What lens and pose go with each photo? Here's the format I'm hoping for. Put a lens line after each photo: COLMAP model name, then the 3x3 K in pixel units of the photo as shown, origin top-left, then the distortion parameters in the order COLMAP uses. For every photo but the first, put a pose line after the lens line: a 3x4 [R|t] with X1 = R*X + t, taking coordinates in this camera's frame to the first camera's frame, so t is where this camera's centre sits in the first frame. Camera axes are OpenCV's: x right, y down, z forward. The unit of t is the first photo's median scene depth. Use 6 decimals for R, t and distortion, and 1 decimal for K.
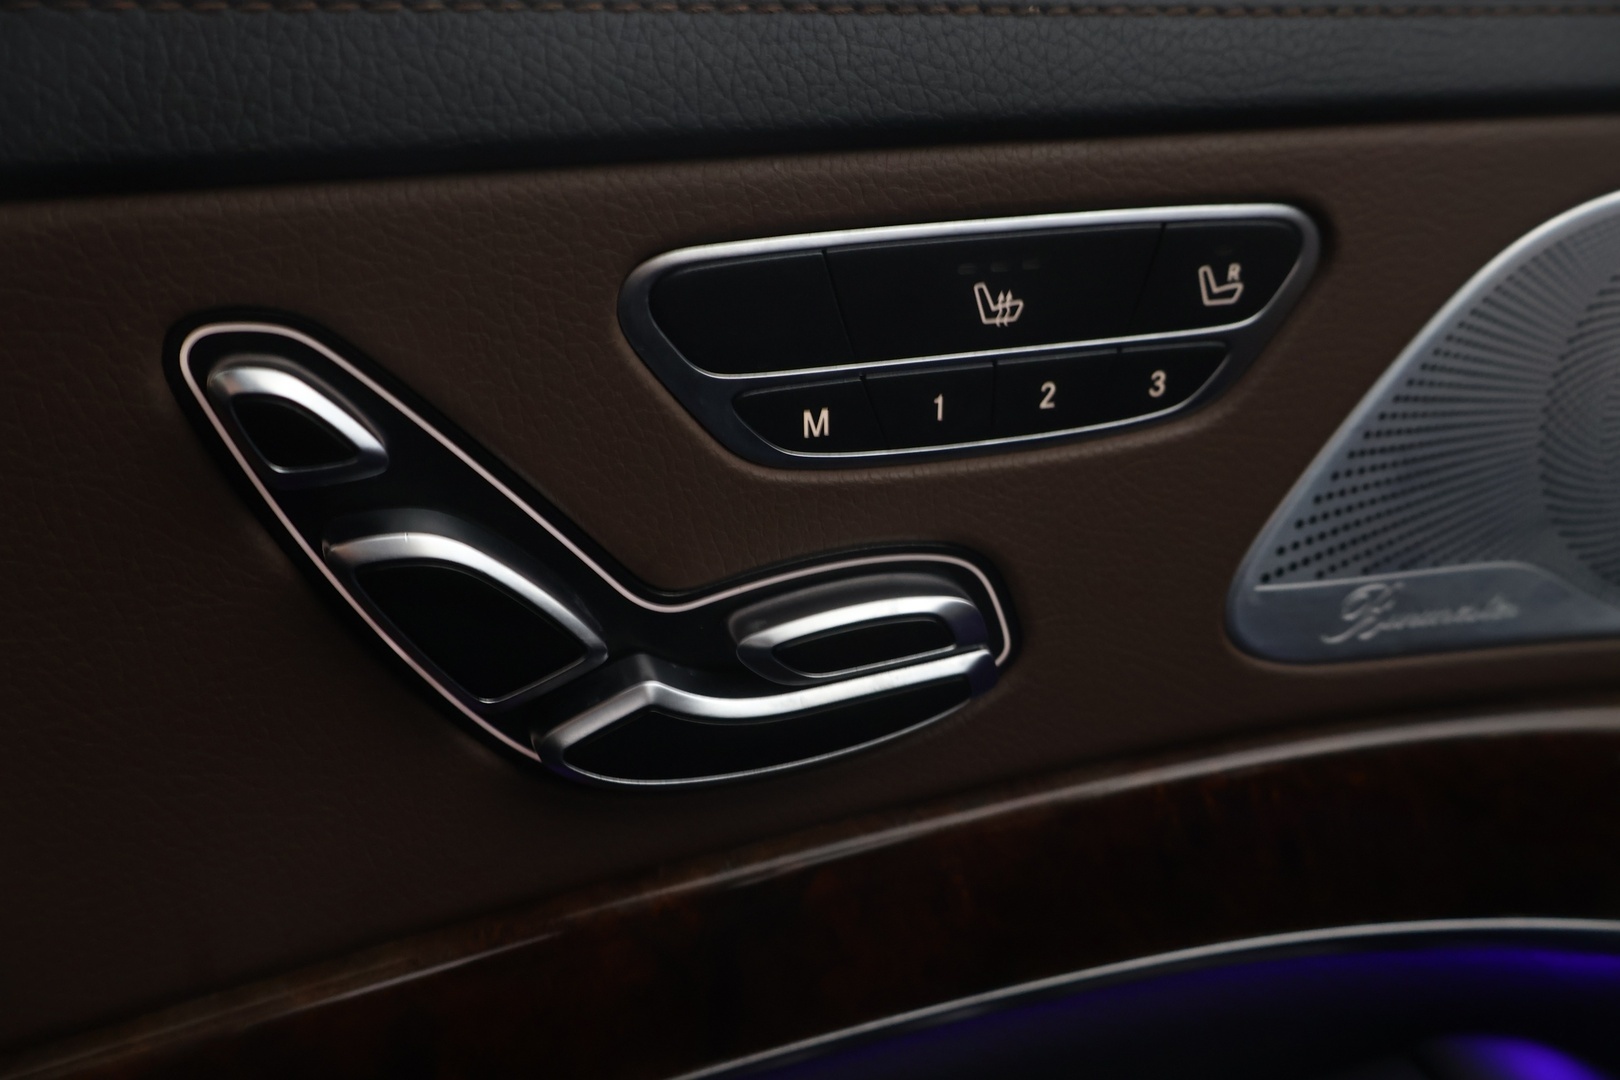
lens RADIAL K [[1357.6, 0, 810.0], [0, 1357.6, 540.0], [0, 0, 1]] dist [-0.017725, 0.001907]
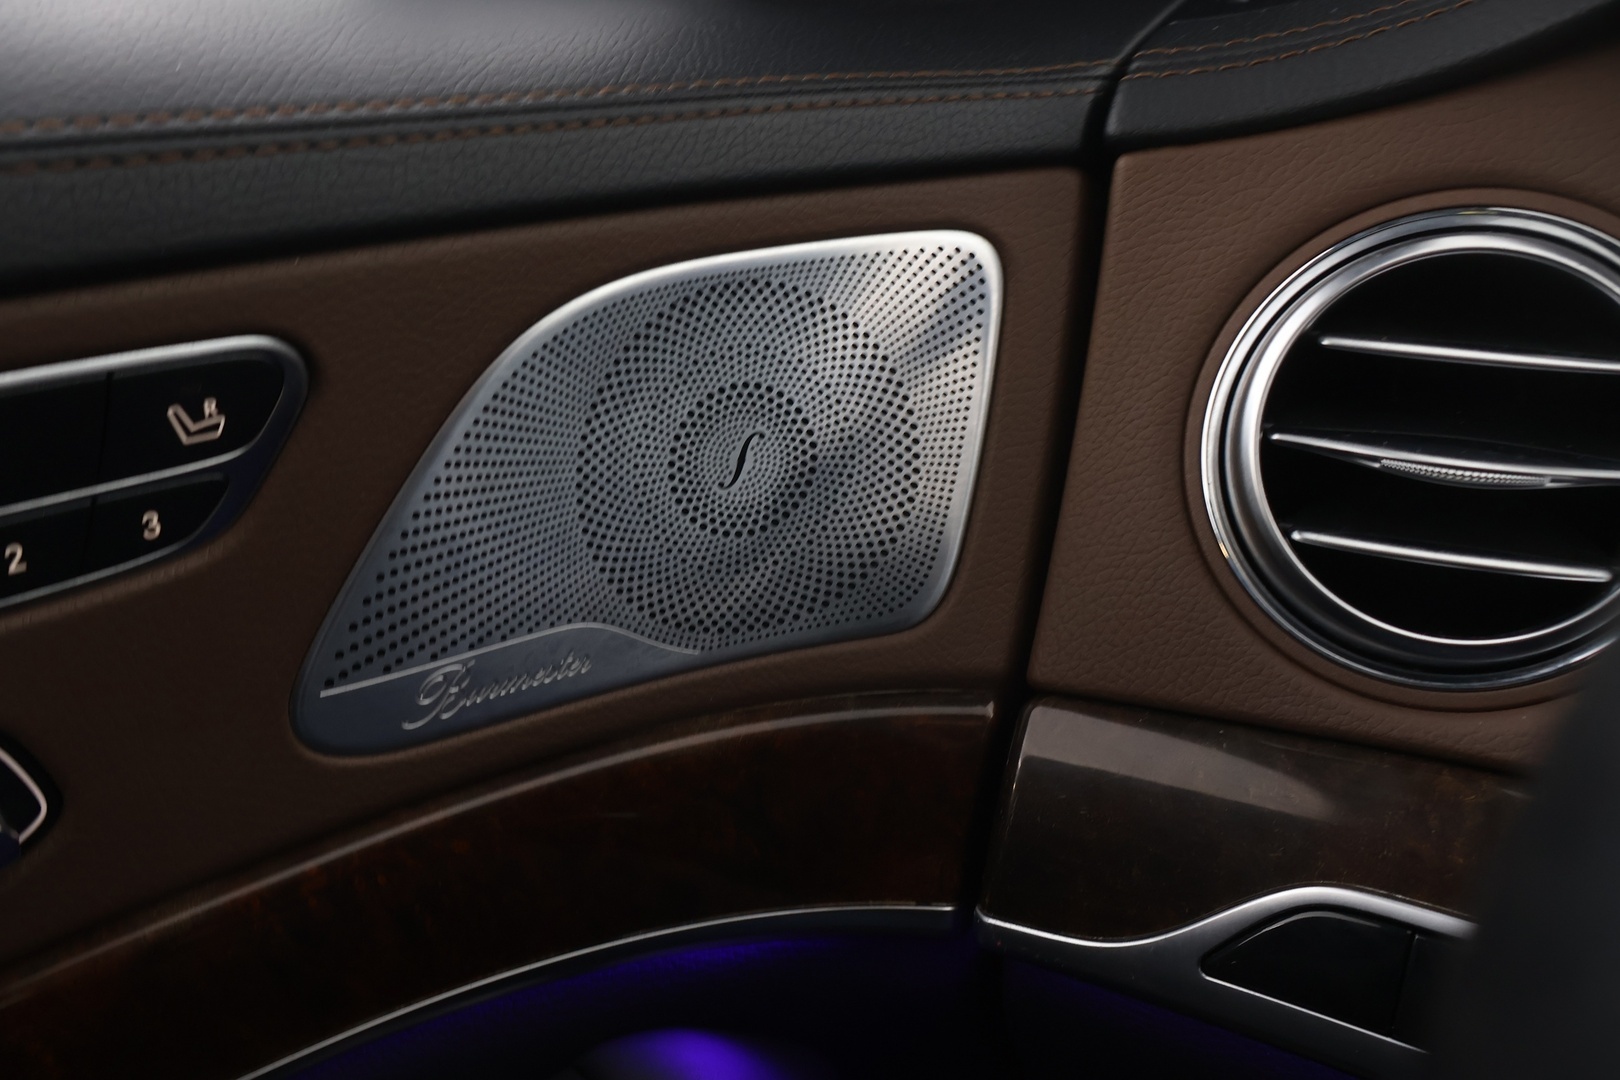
lens RADIAL K [[1357.6, 0, 810.0], [0, 1357.6, 540.0], [0, 0, 1]] dist [-0.017725, 0.001907]
pose [[0.927080, -0.134061, 0.350073, 0.353971], [0.110418, 0.990093, 0.086743, -0.136682], [-0.358234, -0.041763, 0.932697, -0.085217]]
